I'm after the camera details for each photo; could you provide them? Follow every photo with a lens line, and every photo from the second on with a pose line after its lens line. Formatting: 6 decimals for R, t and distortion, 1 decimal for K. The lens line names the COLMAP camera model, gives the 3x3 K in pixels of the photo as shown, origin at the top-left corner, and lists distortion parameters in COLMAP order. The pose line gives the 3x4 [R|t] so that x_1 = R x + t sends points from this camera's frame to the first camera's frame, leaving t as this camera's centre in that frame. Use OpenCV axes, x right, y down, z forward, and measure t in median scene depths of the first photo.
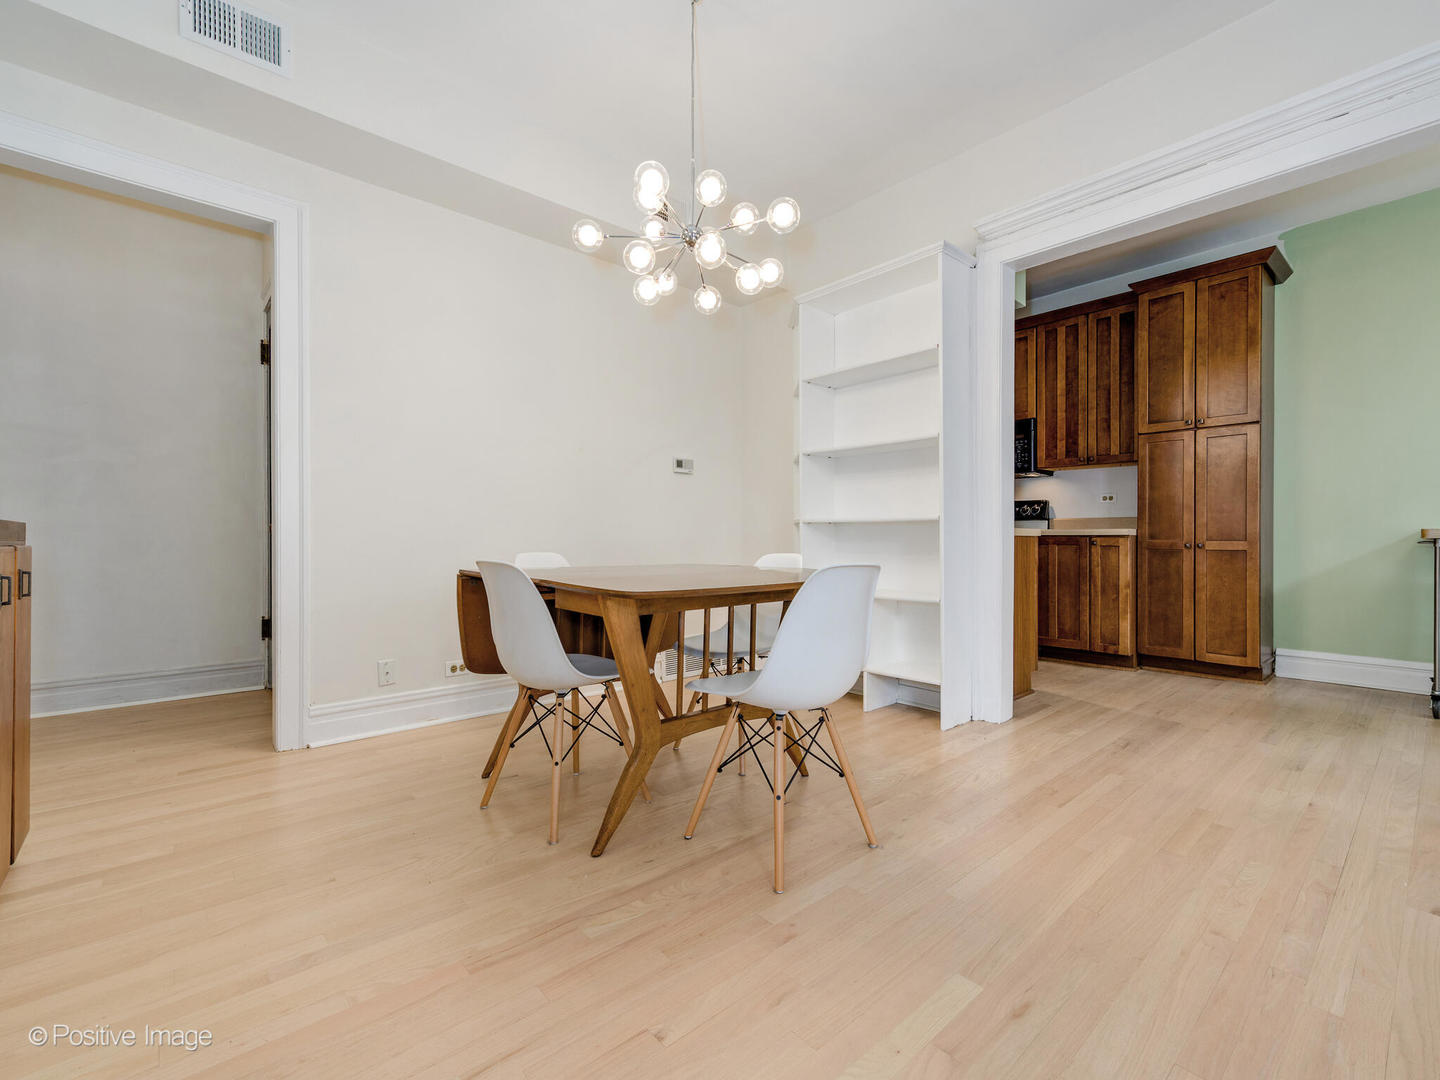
lens RADIAL K [[628.1, 0, 745.1], [0, 628.1, 550.6], [0, 0, 1]] dist [0.003000, 0.000205]
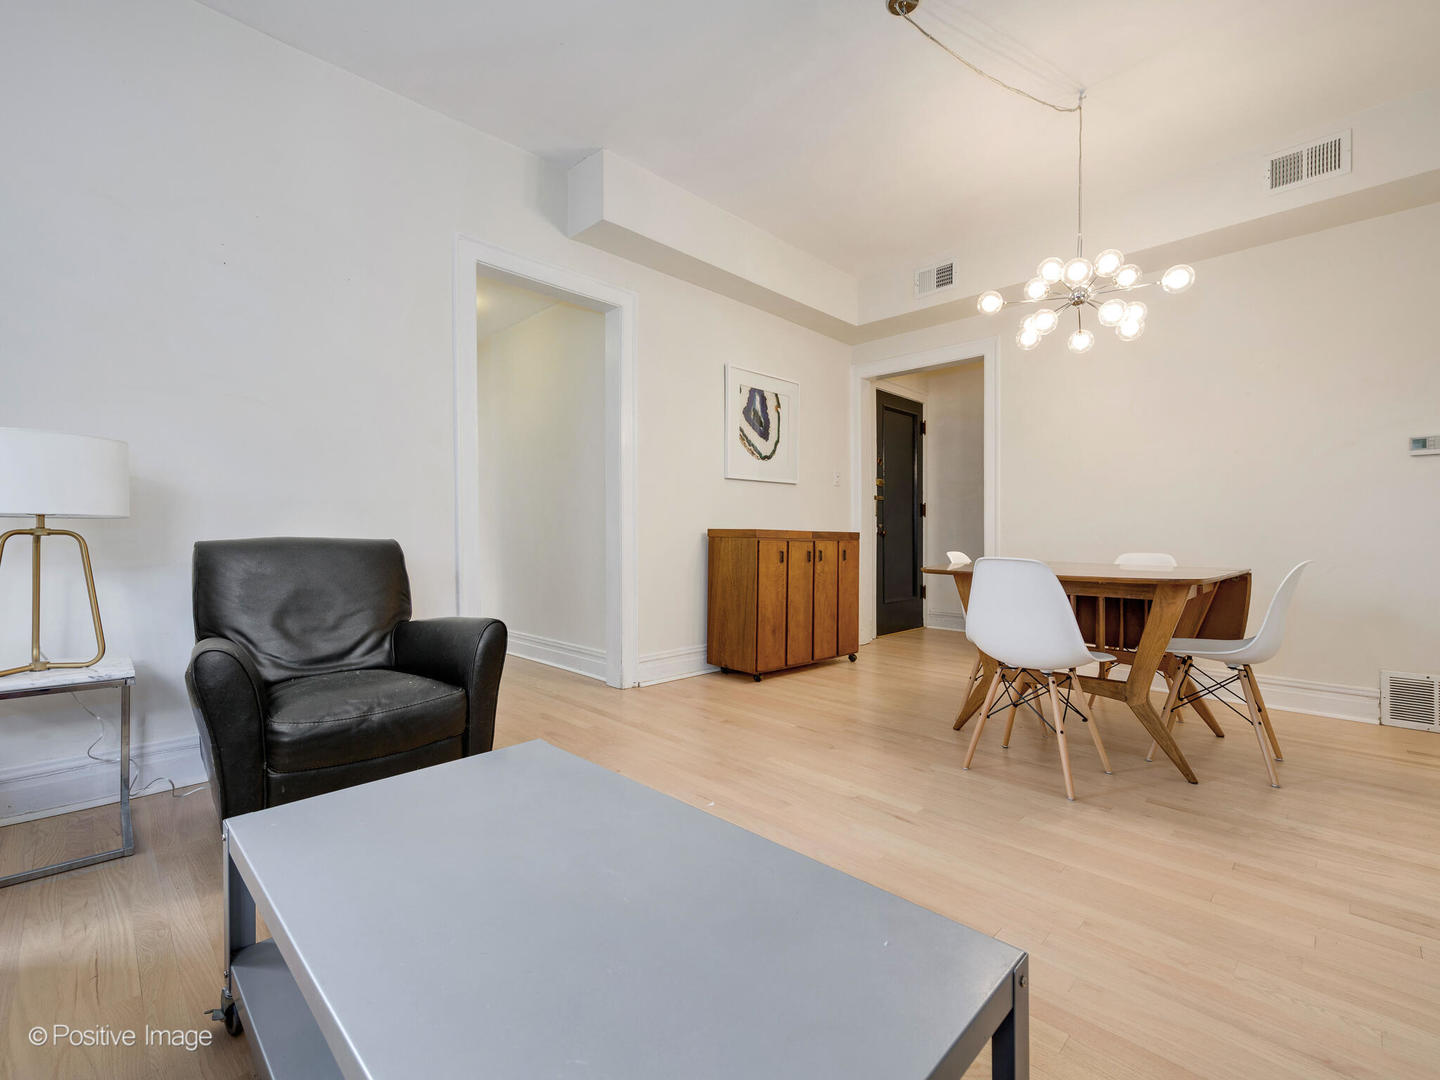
lens RADIAL K [[666.9, 0, 720.0], [0, 666.9, 540.0], [0, 0, 1]] dist [0.002393, 0.000178]
pose [[0.065665, 0.011581, -0.997775, 1.207773], [-0.030542, 0.999487, 0.009590, -0.005966], [0.997374, 0.029844, 0.065985, 0.211039]]
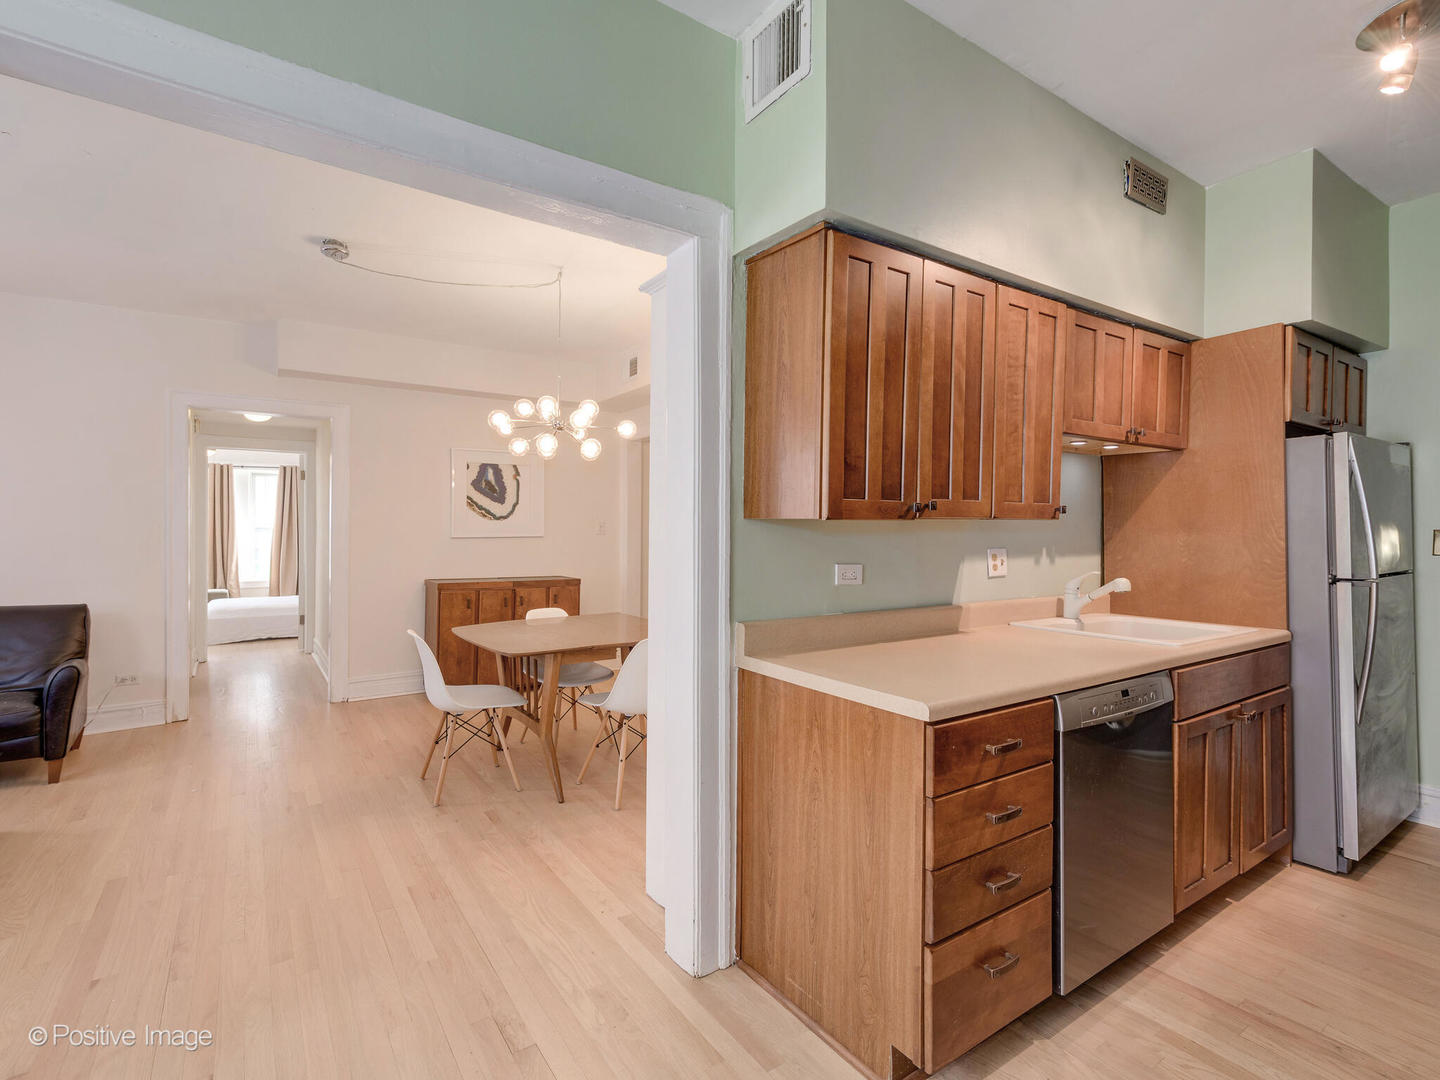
lens RADIAL K [[659.9, 0, 721.3], [0, 659.9, 532.9], [0, 0, 1]] dist [-0.002596, -0.000519]
pose [[-0.110278, 0.001888, -0.993899, 1.574071], [-0.034069, 0.999403, 0.005678, -0.237994], [0.993317, 0.034488, -0.110148, 1.636892]]
